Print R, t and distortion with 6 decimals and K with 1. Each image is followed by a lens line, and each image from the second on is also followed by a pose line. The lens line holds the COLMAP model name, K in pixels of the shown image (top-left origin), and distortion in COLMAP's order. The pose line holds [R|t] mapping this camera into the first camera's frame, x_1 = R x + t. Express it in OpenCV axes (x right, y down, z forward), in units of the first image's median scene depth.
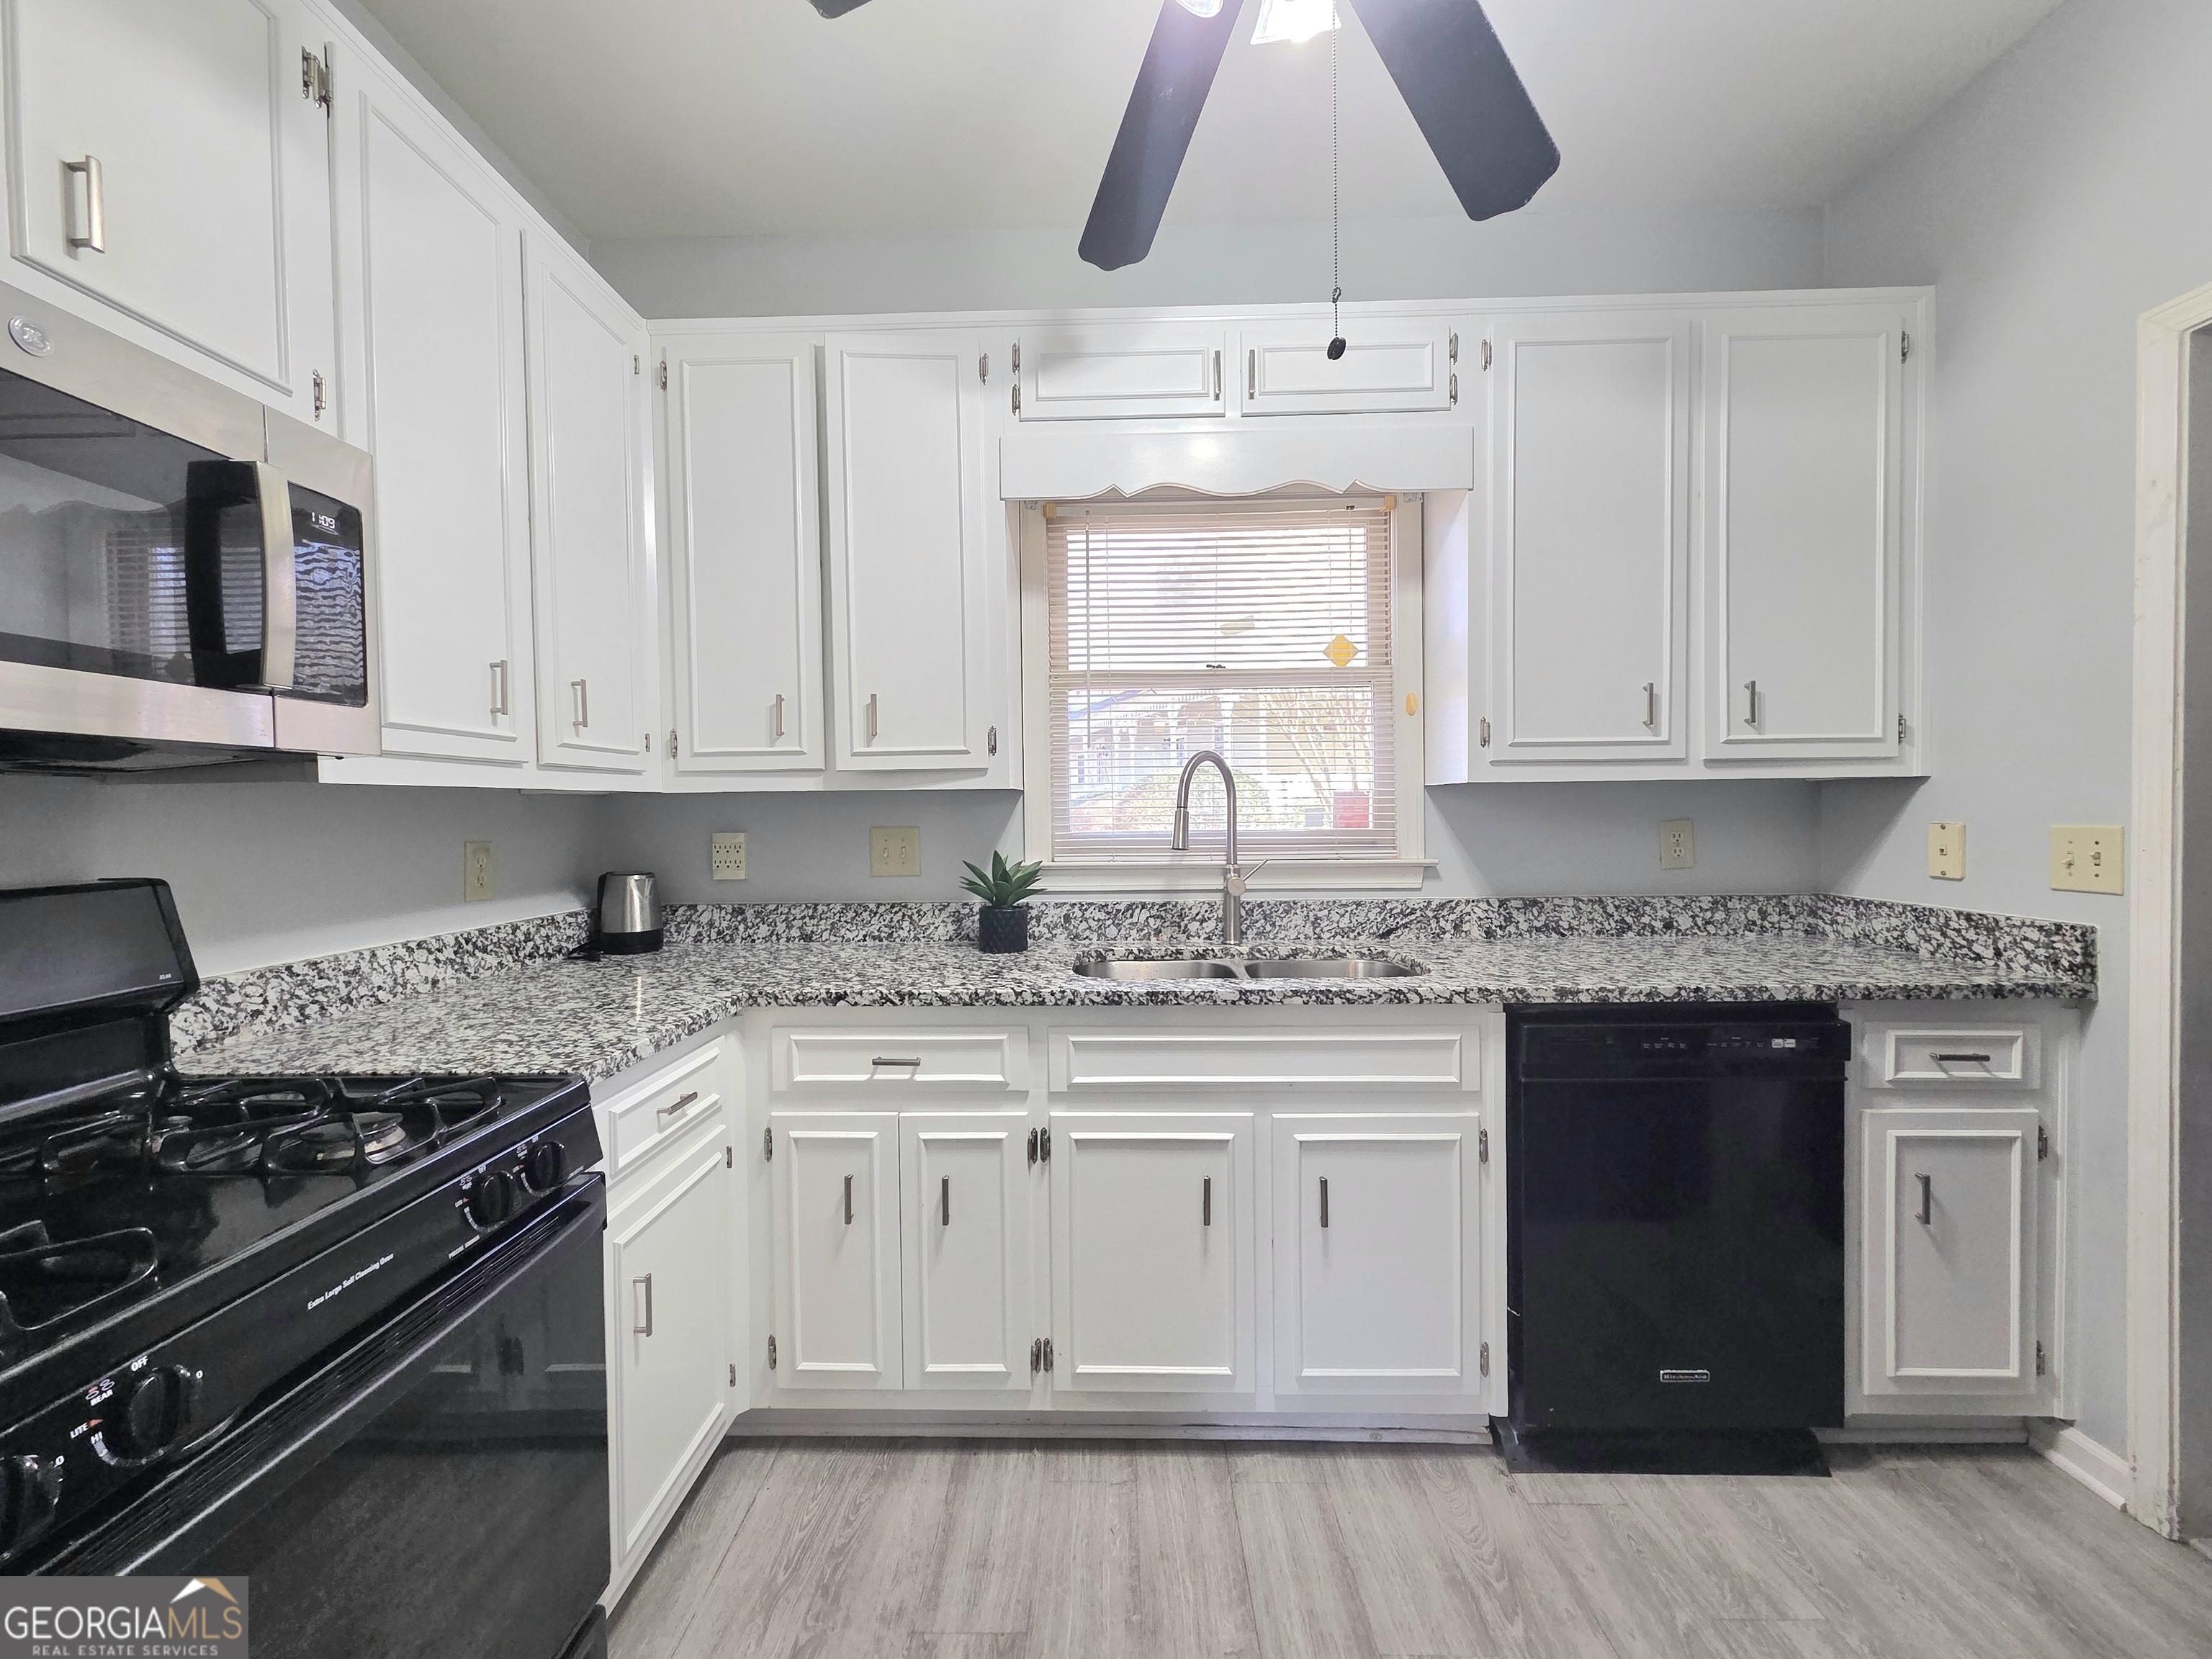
lens RADIAL K [[898.6, 0, 1099.6], [0, 898.6, 825.3], [0, 0, 1]] dist [0.004641, -0.000485]
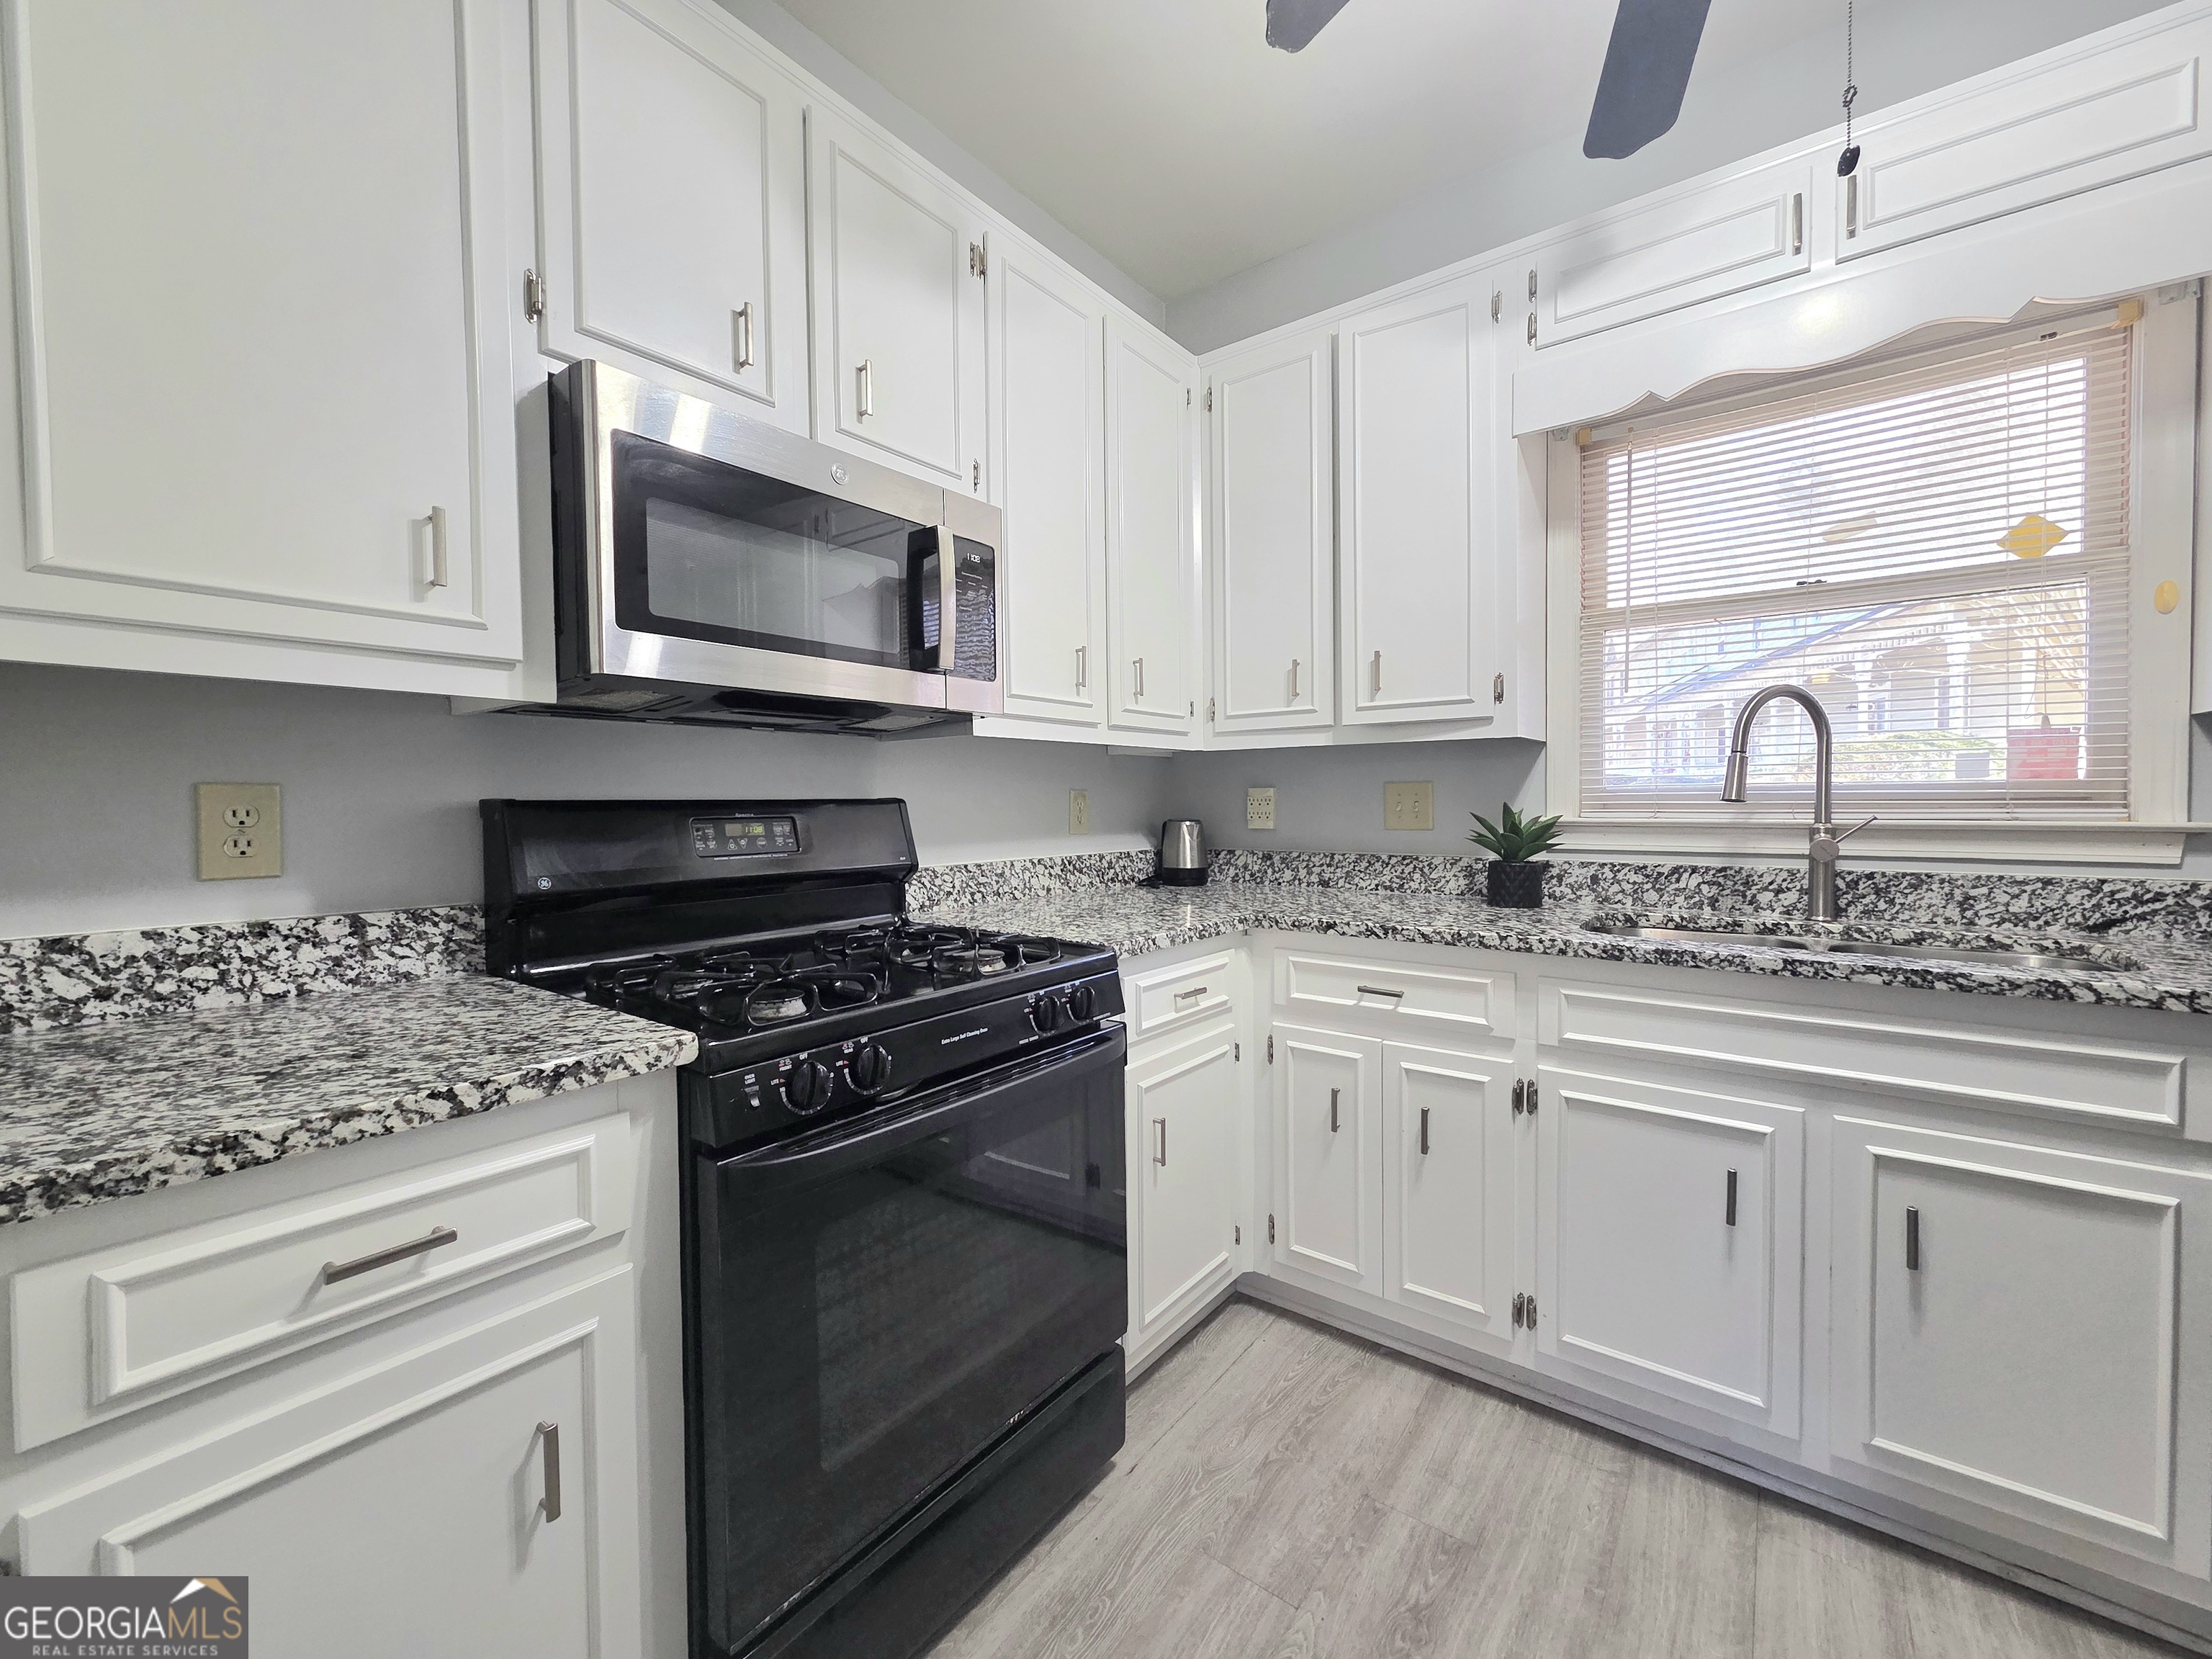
lens RADIAL K [[898.6, 0, 1099.6], [0, 898.6, 825.3], [0, 0, 1]] dist [0.004641, -0.000485]
pose [[0.806824, 0.021224, -0.590411, 0.114060], [-0.012197, 0.999740, 0.019271, 0.042609], [0.590666, -0.008347, 0.806873, -0.050193]]
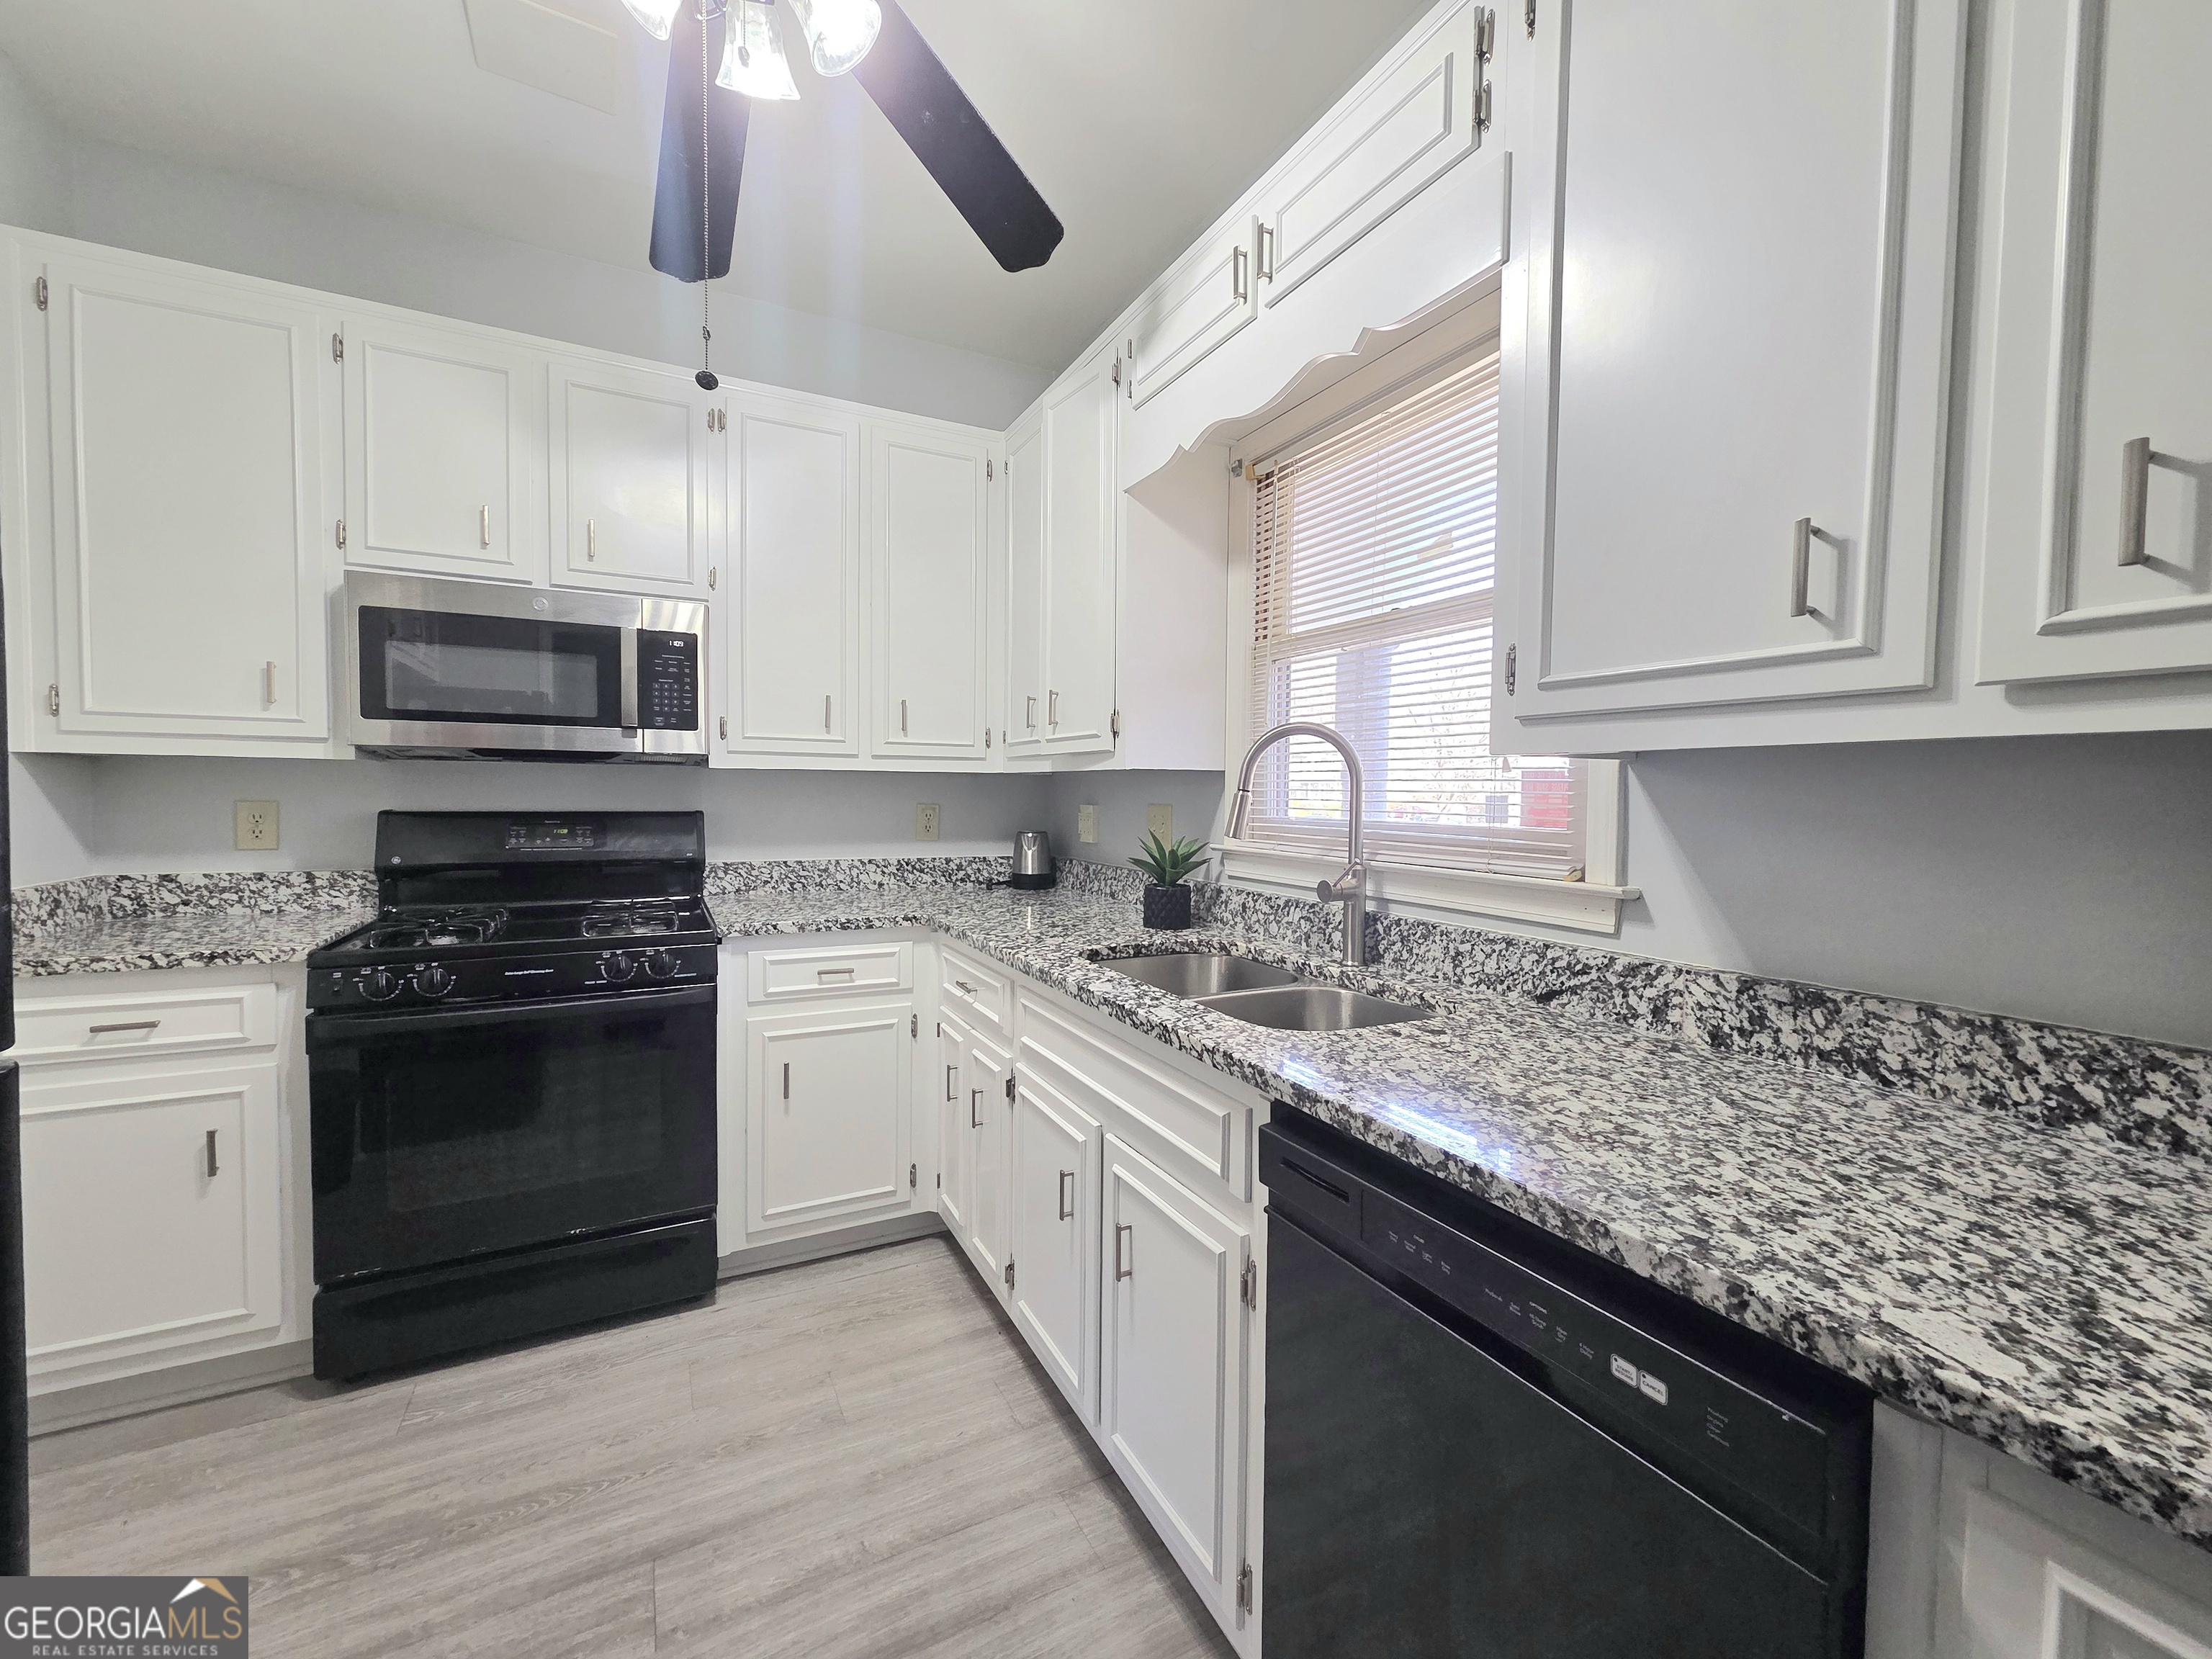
lens RADIAL K [[898.6, 0, 1099.6], [0, 898.6, 825.3], [0, 0, 1]] dist [0.004641, -0.000485]
pose [[0.475756, 0.050489, -0.878127, 0.826184], [-0.033033, 0.998672, 0.039523, -0.016016], [0.878957, 0.010204, 0.476792, 0.486752]]
